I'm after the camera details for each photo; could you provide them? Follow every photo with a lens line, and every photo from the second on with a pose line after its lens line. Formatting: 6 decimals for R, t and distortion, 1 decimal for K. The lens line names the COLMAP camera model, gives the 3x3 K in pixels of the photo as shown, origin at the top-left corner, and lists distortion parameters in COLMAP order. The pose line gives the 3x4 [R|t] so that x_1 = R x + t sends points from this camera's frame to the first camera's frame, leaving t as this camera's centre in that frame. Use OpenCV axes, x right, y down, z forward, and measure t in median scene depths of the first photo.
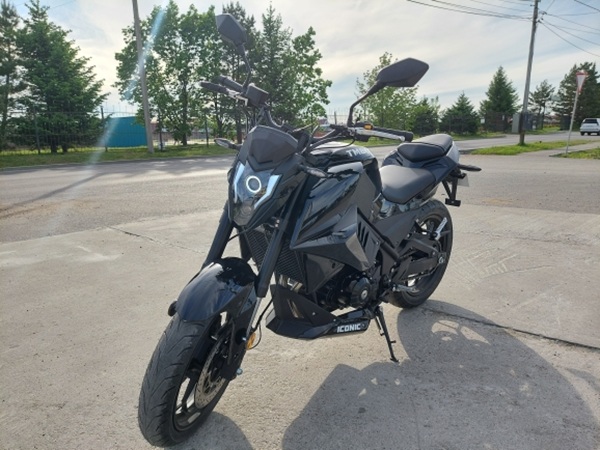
lens RADIAL K [[432.7, 0, 301.0], [0, 432.7, 228.0], [0, 0, 1]] dist [0.049849, -0.068823]
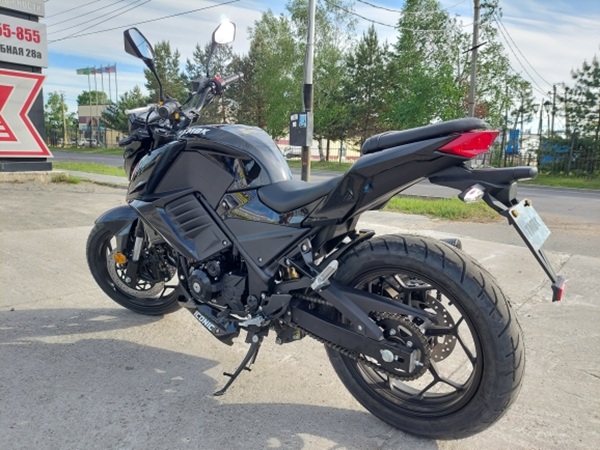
lens RADIAL K [[432.7, 0, 301.0], [0, 432.7, 228.0], [0, 0, 1]] dist [0.049849, -0.068823]
pose [[0.106860, 0.193575, -0.975249, 0.082272], [-0.254357, 0.953548, 0.161397, -0.013621], [0.961188, 0.230815, 0.151133, 0.081397]]
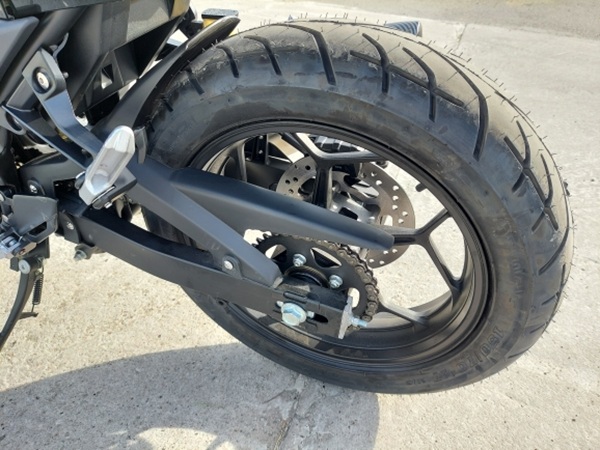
lens RADIAL K [[432.7, 0, 301.0], [0, 432.7, 228.0], [0, 0, 1]] dist [0.049849, -0.068823]
pose [[0.391889, 0.577685, -0.716033, 0.048851], [-0.246597, 0.815763, 0.523182, -0.009769], [0.886348, -0.028458, 0.462145, 0.092559]]
